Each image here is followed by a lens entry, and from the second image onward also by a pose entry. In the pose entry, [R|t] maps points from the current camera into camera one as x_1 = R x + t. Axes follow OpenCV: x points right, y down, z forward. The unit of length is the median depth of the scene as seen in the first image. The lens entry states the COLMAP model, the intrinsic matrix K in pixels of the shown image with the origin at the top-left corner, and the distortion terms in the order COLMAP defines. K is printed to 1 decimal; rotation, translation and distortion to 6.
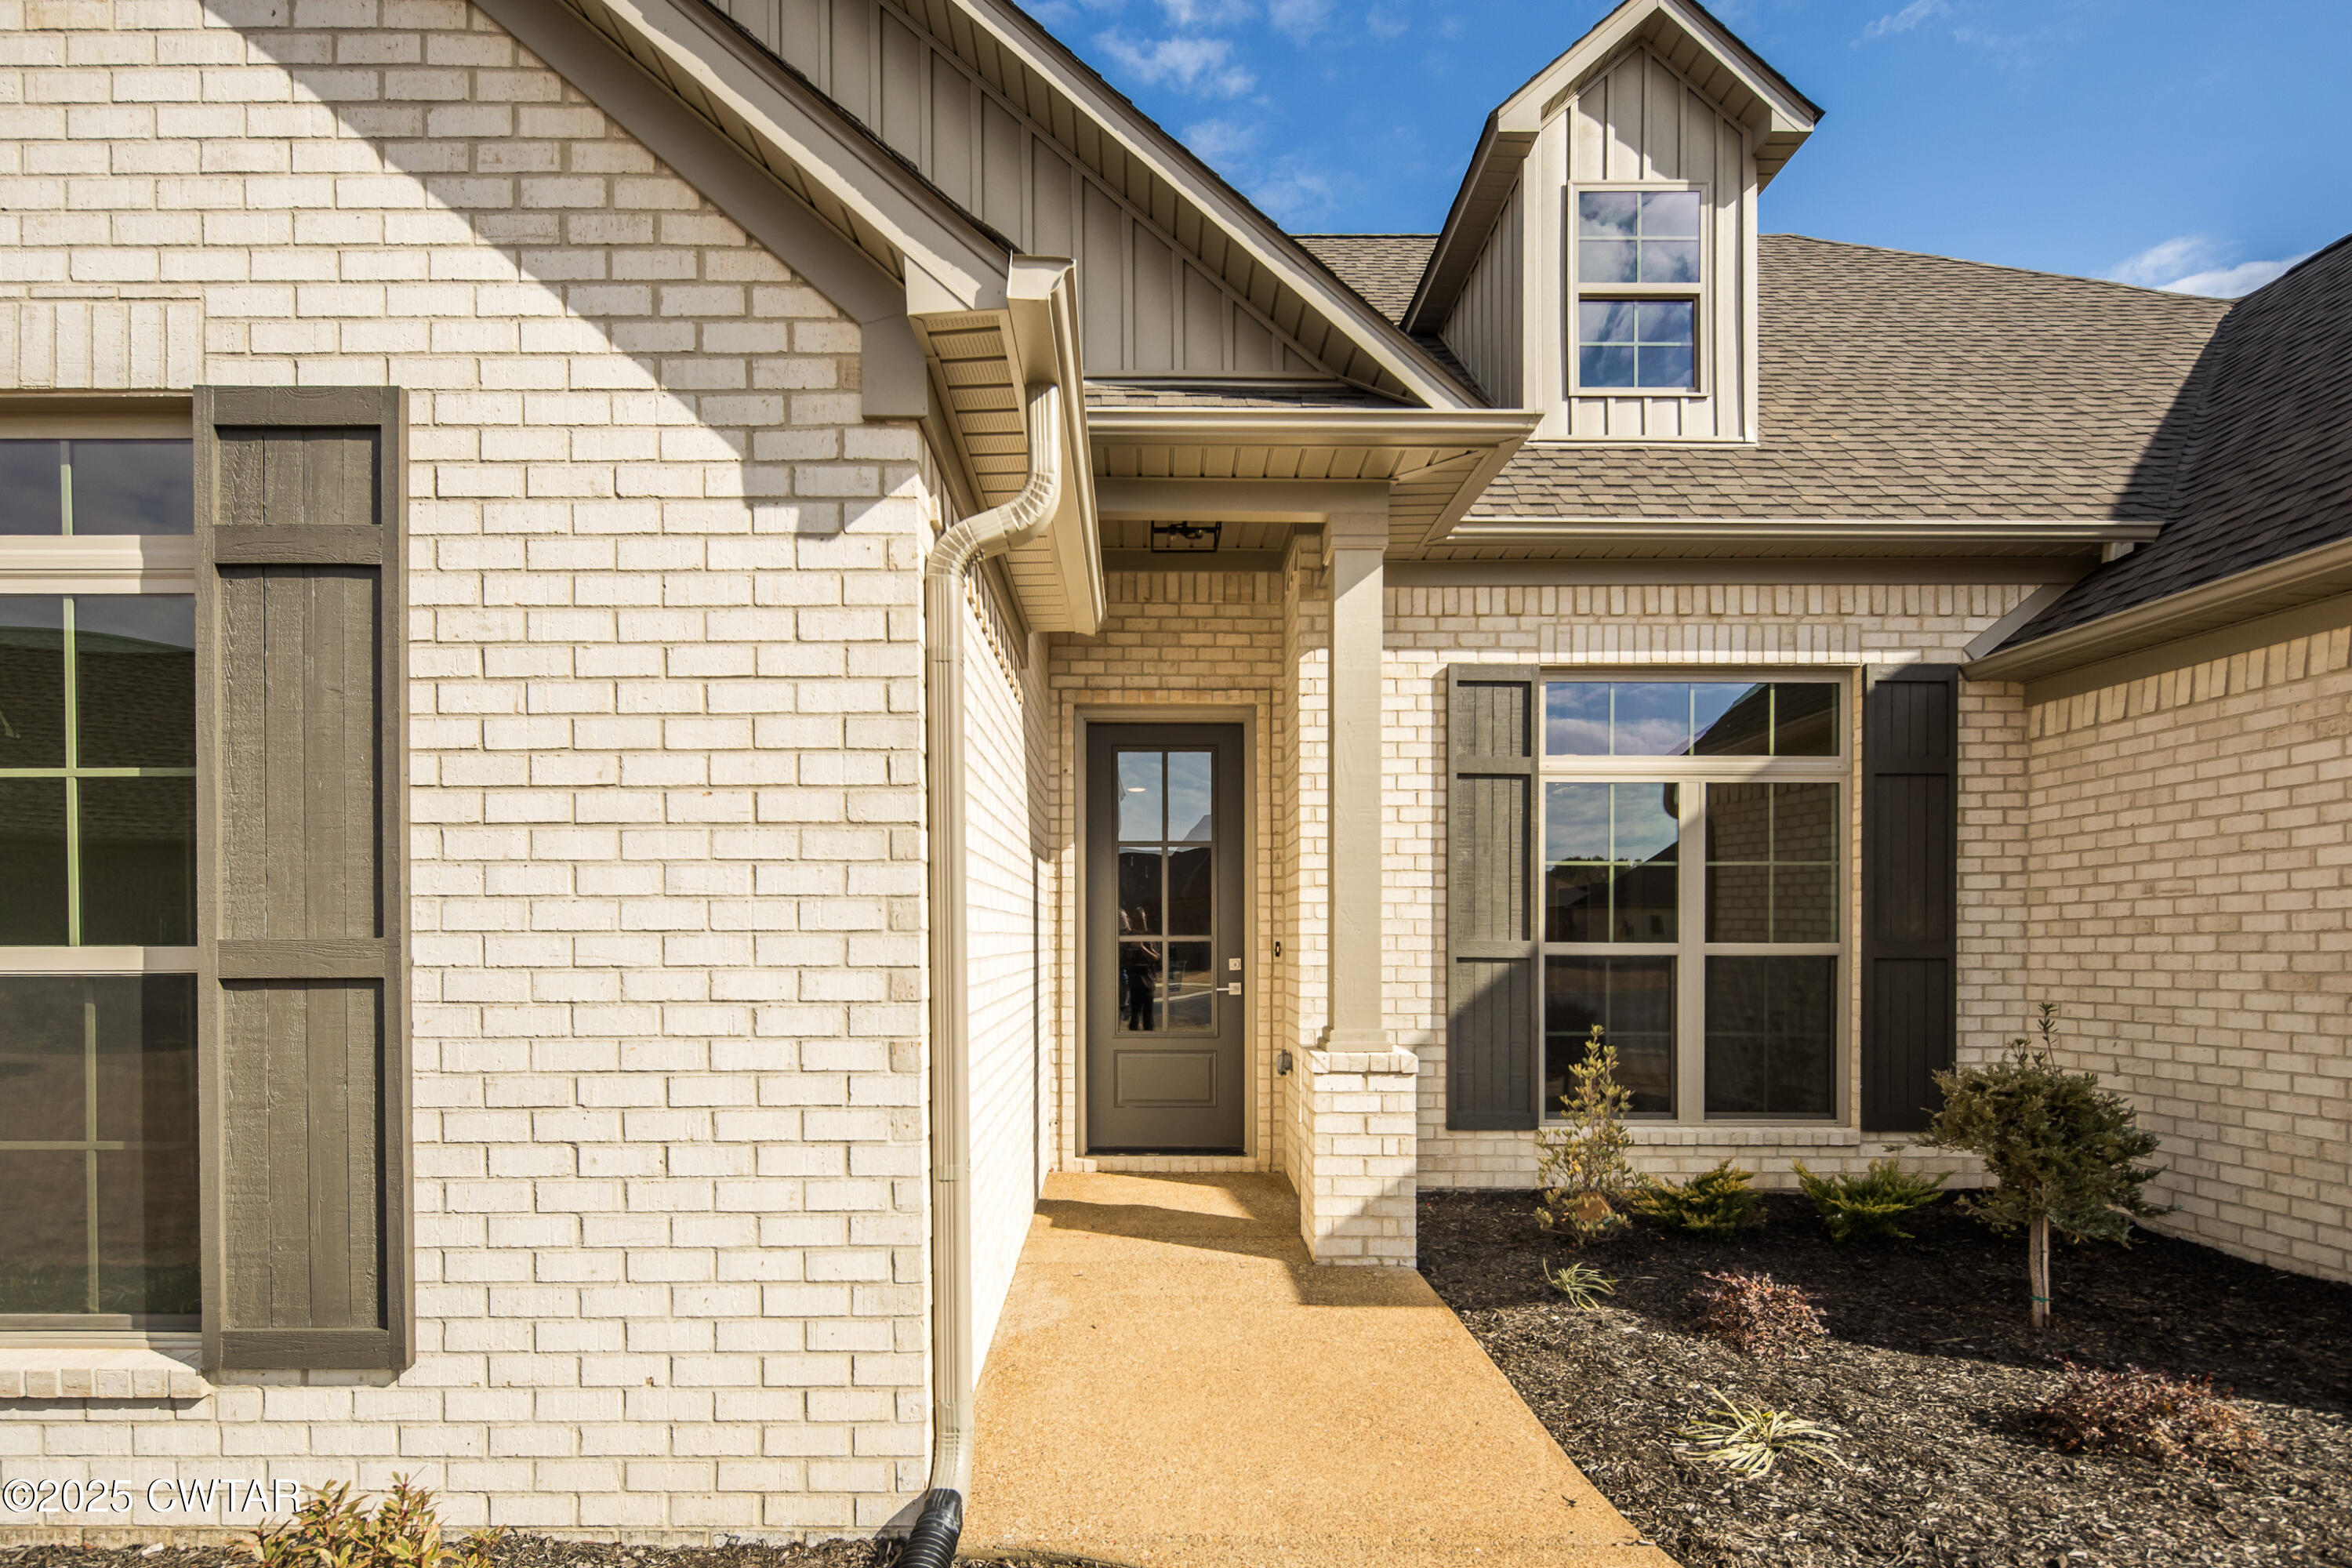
lens RADIAL K [[1267.4, 0, 1177.3], [0, 1267.4, 898.2], [0, 0, 1]] dist [0.003436, 0.000059]
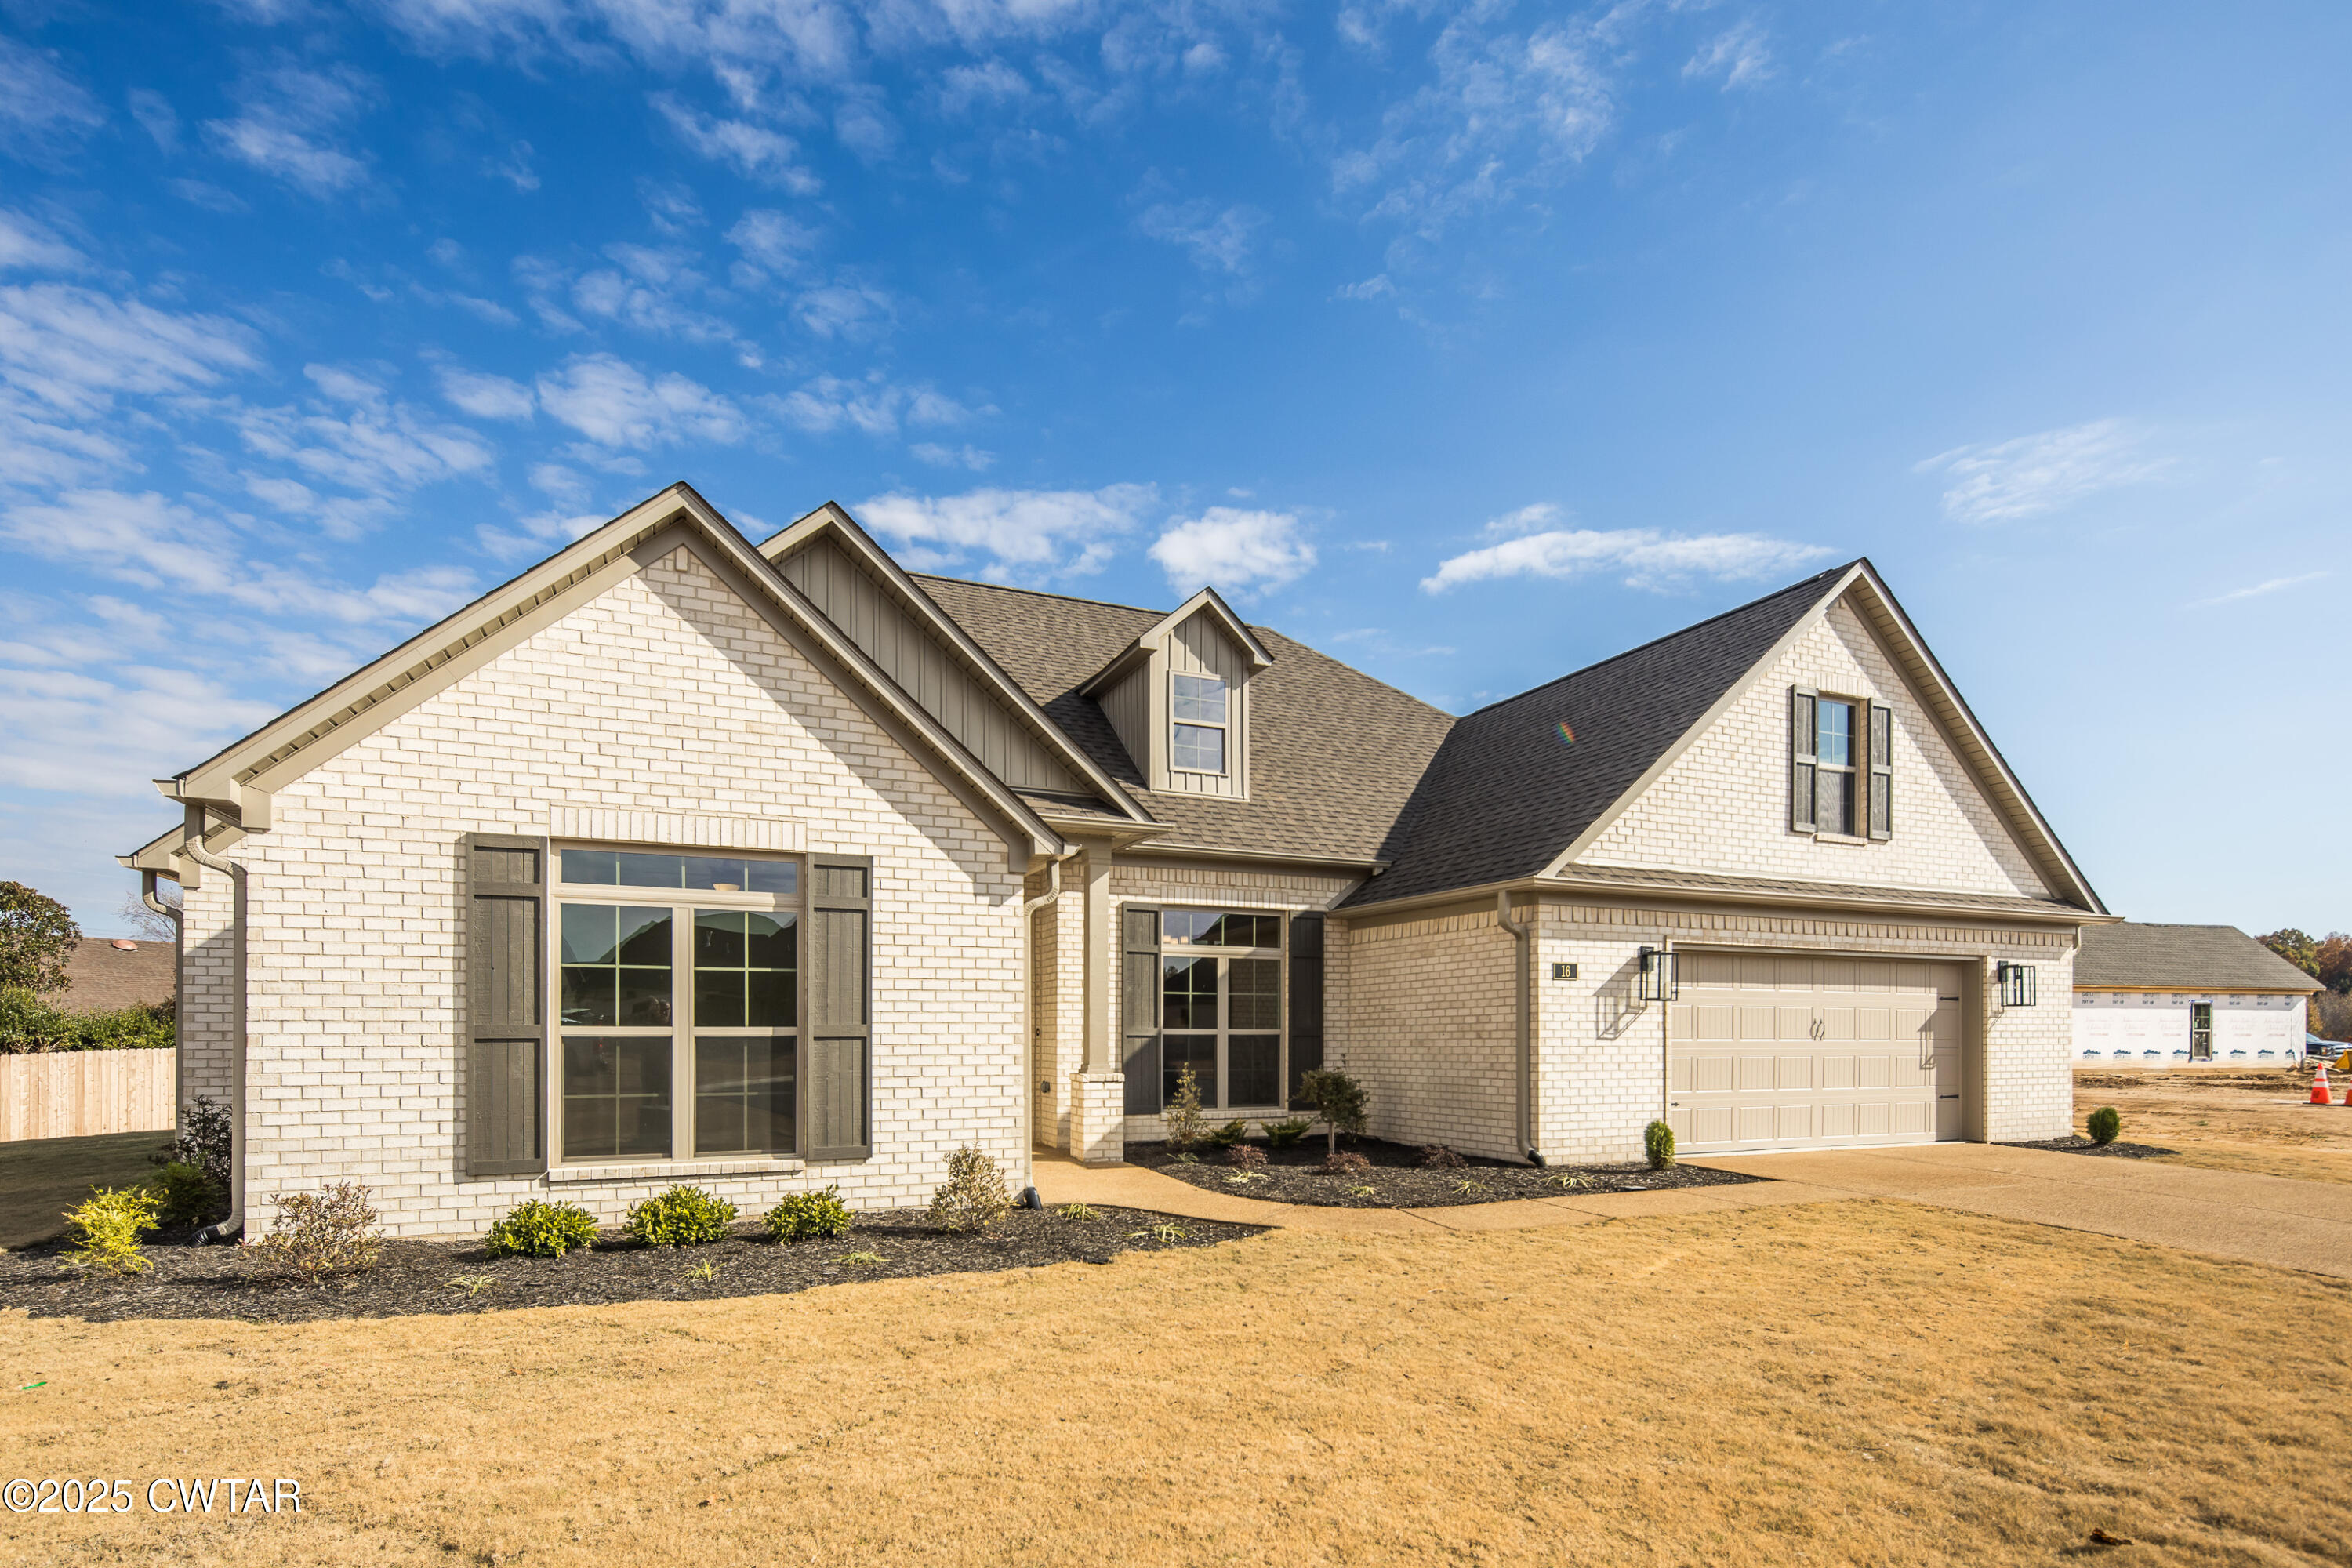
lens RADIAL K [[1136.0, 0, 1163.6], [0, 1136.0, 747.4], [0, 0, 1]] dist [0.001485, -0.000476]
pose [[0.941020, 0.083752, 0.327822, -0.876673], [-0.012897, 0.977055, -0.212598, -0.052391], [-0.338106, 0.195831, 0.920508, -2.036187]]
